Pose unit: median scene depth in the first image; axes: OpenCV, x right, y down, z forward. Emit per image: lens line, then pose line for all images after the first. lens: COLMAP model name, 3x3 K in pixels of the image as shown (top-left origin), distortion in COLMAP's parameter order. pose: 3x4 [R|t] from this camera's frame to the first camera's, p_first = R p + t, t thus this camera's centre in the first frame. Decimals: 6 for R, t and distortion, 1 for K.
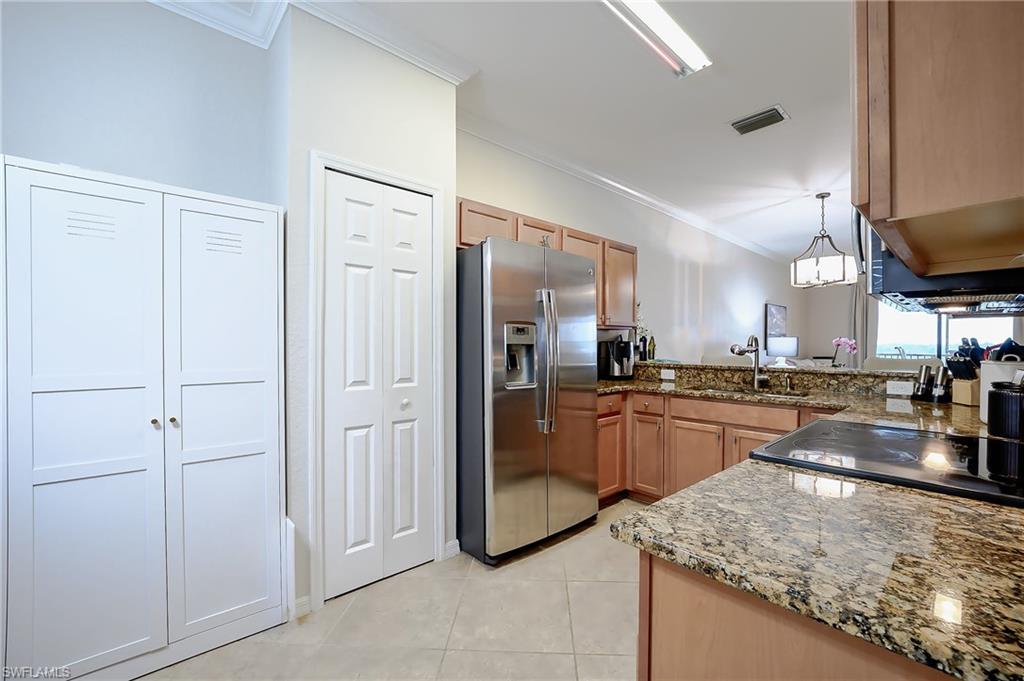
lens RADIAL K [[442.8, 0, 512.0], [0, 442.8, 340.5], [0, 0, 1]] dist [-0.023938, 0.008792]
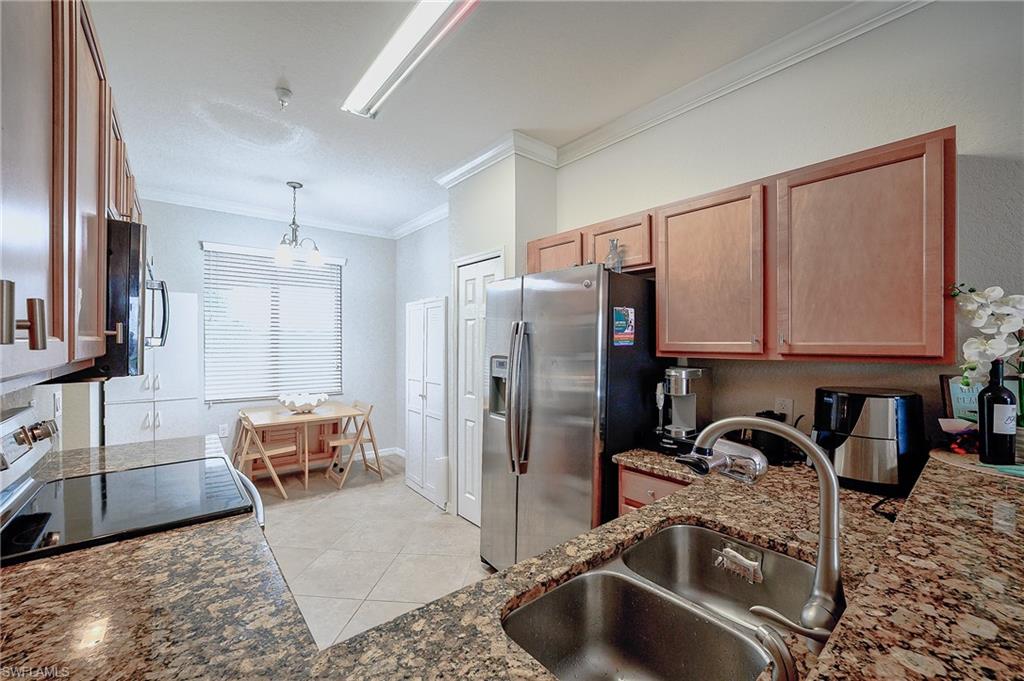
lens RADIAL K [[416.9, 0, 512.0], [0, 416.9, 340.5], [0, 0, 1]] dist [-0.035698, 0.011951]
pose [[-0.061735, -0.002565, -0.998089, 0.992901], [0.002814, 0.999992, -0.002744, -0.075860], [0.998089, -0.002978, -0.061727, 1.086621]]
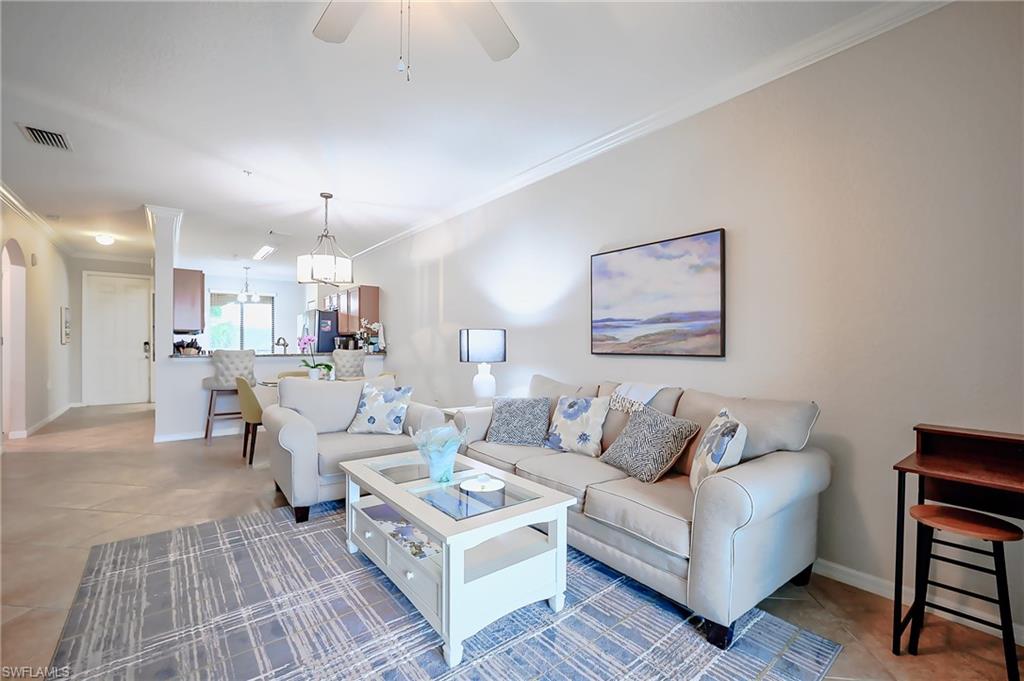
lens RADIAL K [[442.8, 0, 512.0], [0, 442.8, 340.5], [0, 0, 1]] dist [-0.023938, 0.008792]
pose [[-0.086208, -0.008564, -0.996240, 3.107886], [-0.004134, 0.999958, -0.008238, 0.016481], [0.996269, 0.003408, -0.086240, 2.792428]]
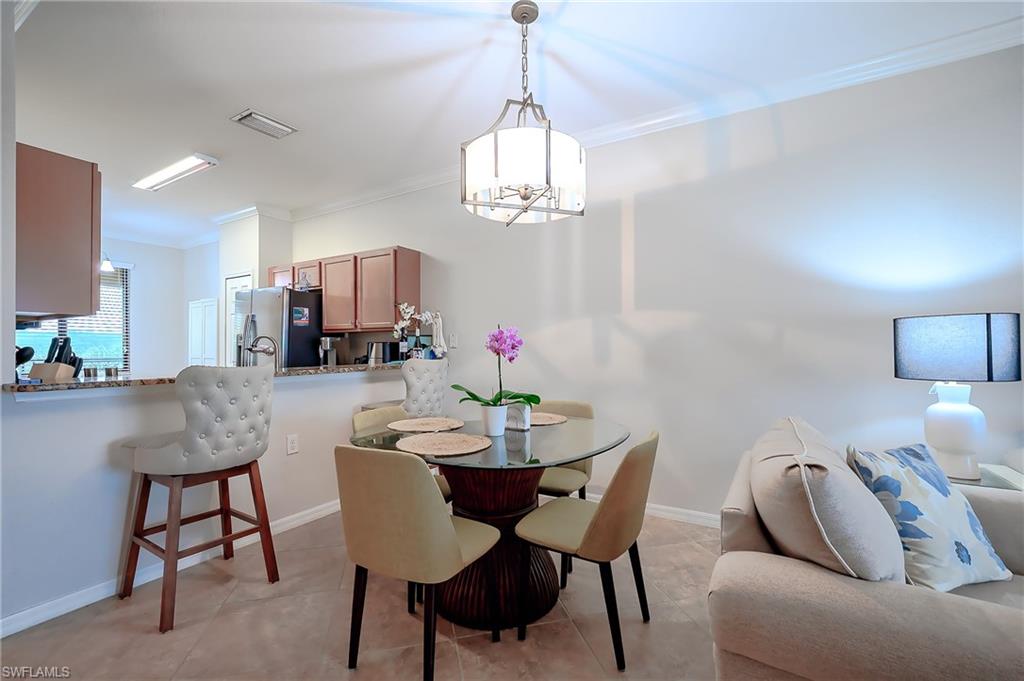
lens RADIAL K [[454.6, 0, 512.0], [0, 454.6, 340.5], [0, 0, 1]] dist [-0.004350, -0.000291]
pose [[0.260959, -0.012838, -0.965265, 2.112707], [0.006608, 0.999912, -0.011512, 0.013399], [0.965327, -0.003375, 0.261020, 1.583233]]
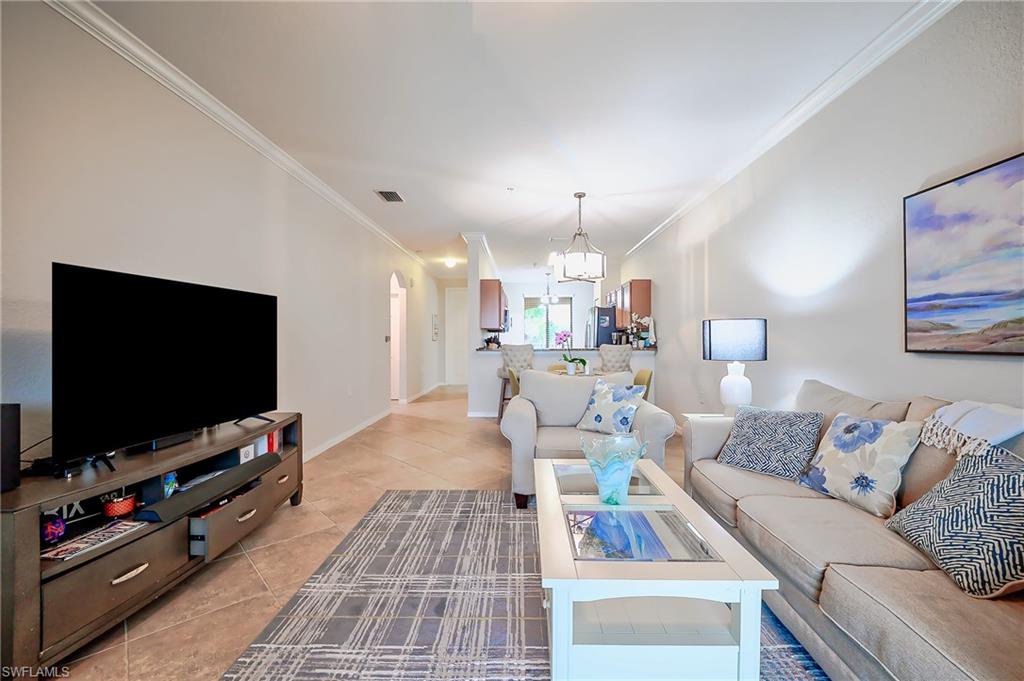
lens RADIAL K [[432.7, 0, 512.0], [0, 432.7, 340.5], [0, 0, 1]] dist [-0.022395, 0.007015]
pose [[-0.705918, 0.004861, -0.708277, 2.856228], [0.003668, 0.999988, 0.003207, 0.017655], [0.708284, -0.000334, -0.705927, 2.971781]]
